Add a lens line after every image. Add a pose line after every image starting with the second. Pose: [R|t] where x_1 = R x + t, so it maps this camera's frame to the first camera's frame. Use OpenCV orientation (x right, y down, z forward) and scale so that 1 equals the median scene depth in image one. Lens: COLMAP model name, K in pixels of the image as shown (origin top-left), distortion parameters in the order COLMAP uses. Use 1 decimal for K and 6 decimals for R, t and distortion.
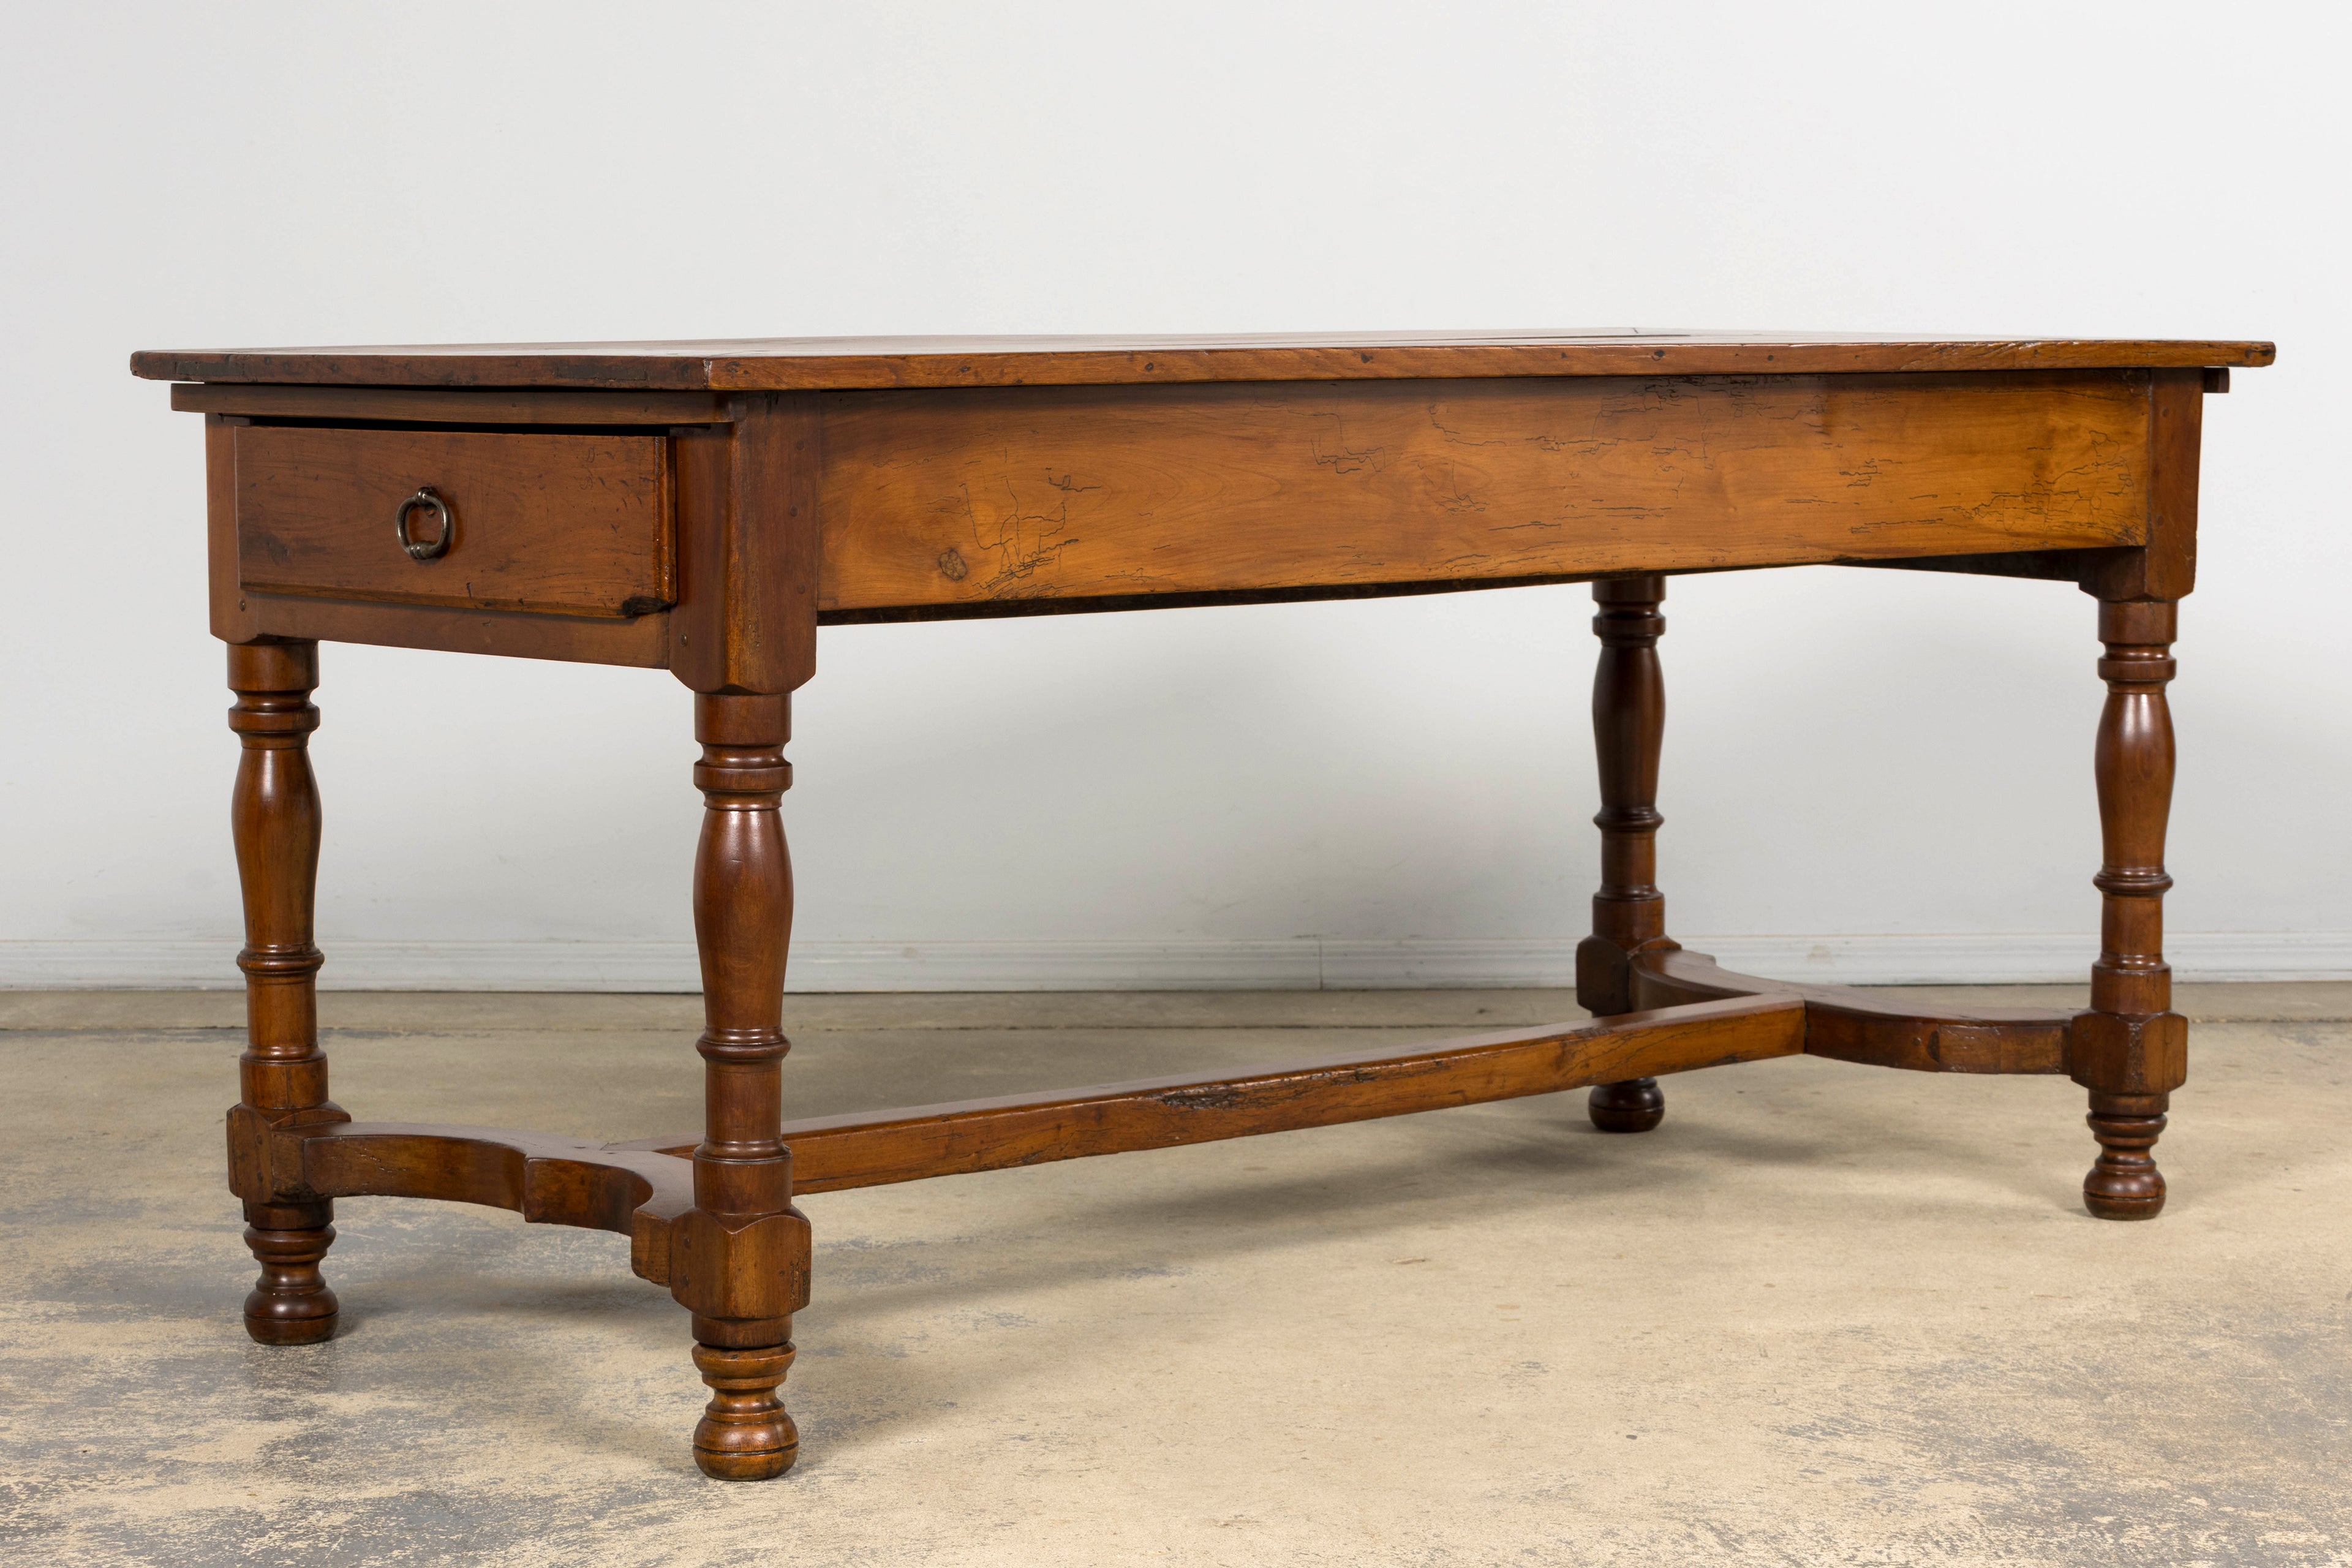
lens RADIAL K [[5117.4, 0, 1176.0], [0, 5117.4, 784.0], [0, 0, 1]] dist [-0.023438, 0.411496]
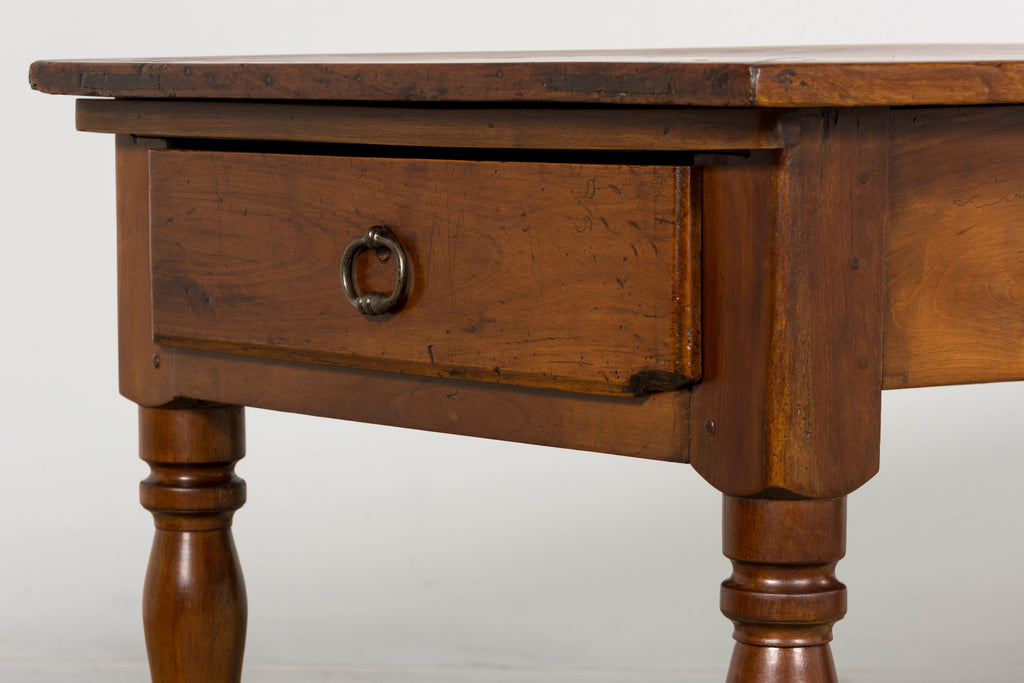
lens RADIAL K [[3470.1, 0, 512.0], [0, 3470.1, 341.5], [0, 0, 1]] dist [0.037649, 0.370562]
pose [[0.996086, 0.006590, -0.088149, -0.075186], [-0.007496, 0.999922, -0.009956, -0.033658], [0.088076, 0.010577, 0.996058, 0.443690]]
